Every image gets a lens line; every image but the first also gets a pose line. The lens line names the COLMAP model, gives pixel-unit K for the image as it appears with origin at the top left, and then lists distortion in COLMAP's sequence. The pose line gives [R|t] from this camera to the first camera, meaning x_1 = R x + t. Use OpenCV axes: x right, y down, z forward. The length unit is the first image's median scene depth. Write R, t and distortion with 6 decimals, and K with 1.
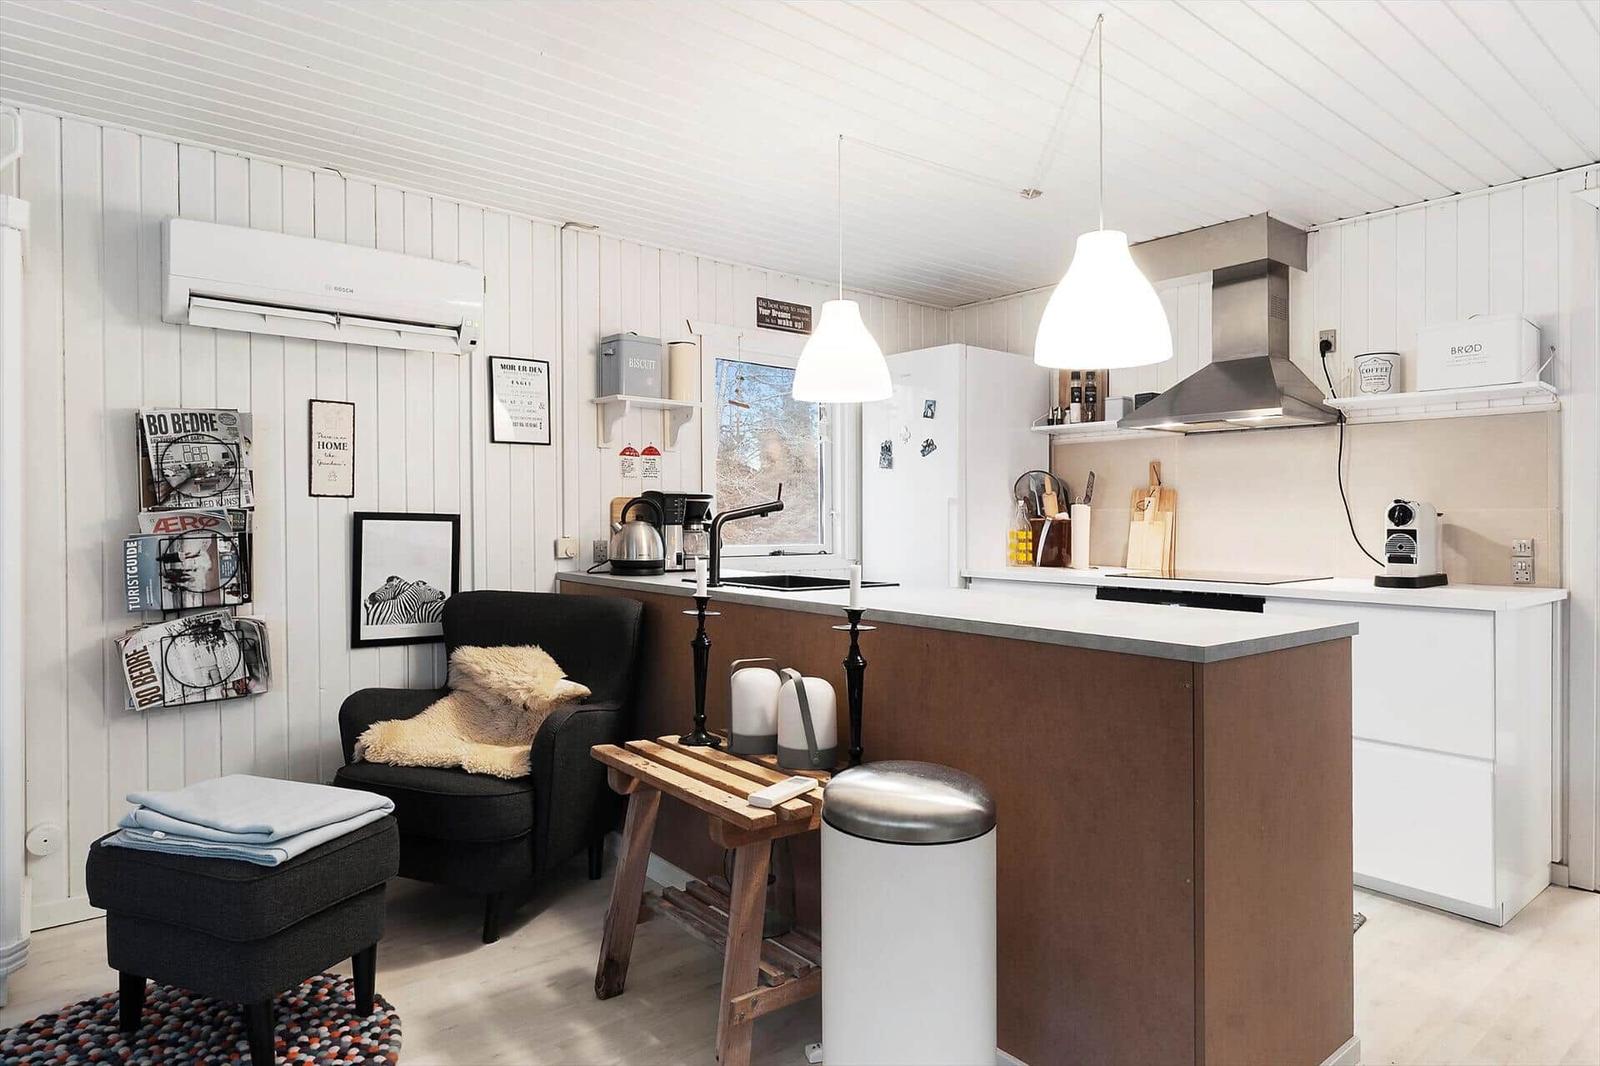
lens RADIAL K [[909.1, 0, 809.0], [0, 909.1, 527.8], [0, 0, 1]] dist [-0.013636, 0.002083]
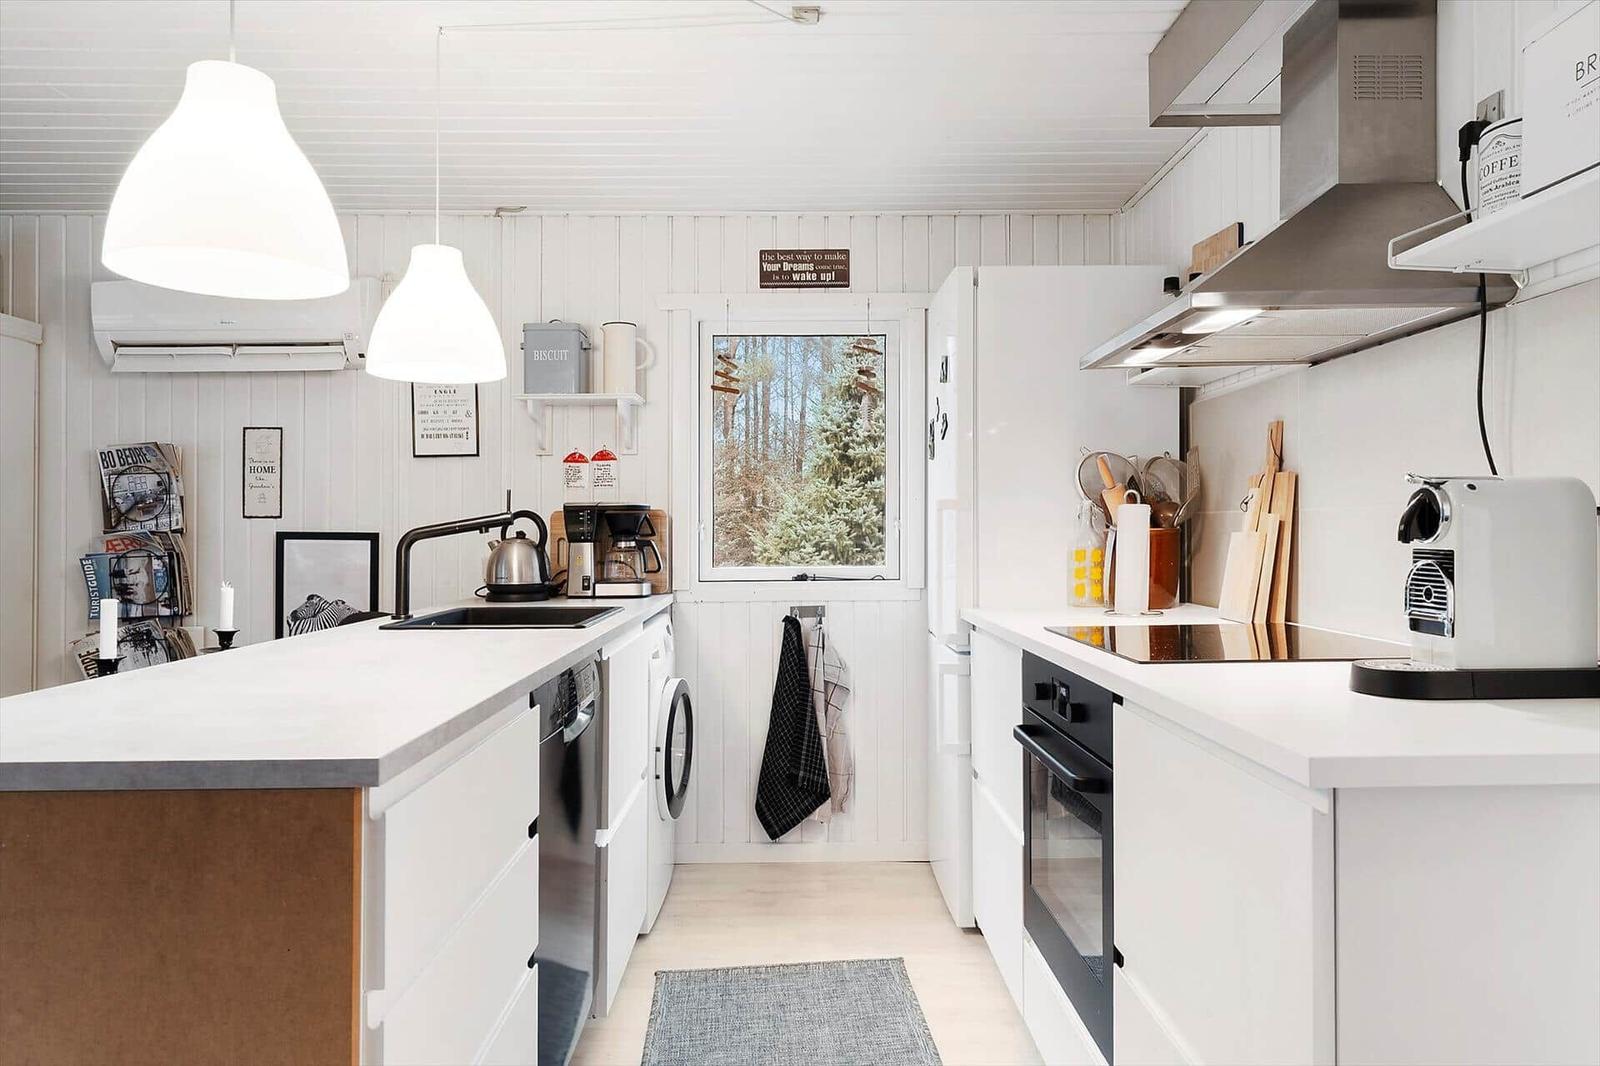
lens RADIAL K [[1020.8, 0, 810.5], [0, 1020.8, 523.4], [0, 0, 1]] dist [-0.001025, 0.001658]
pose [[0.782213, -0.015161, -0.622827, 0.744368], [0.004478, 0.999815, -0.018714, -0.002687], [0.622995, 0.011849, 0.782136, 0.486772]]
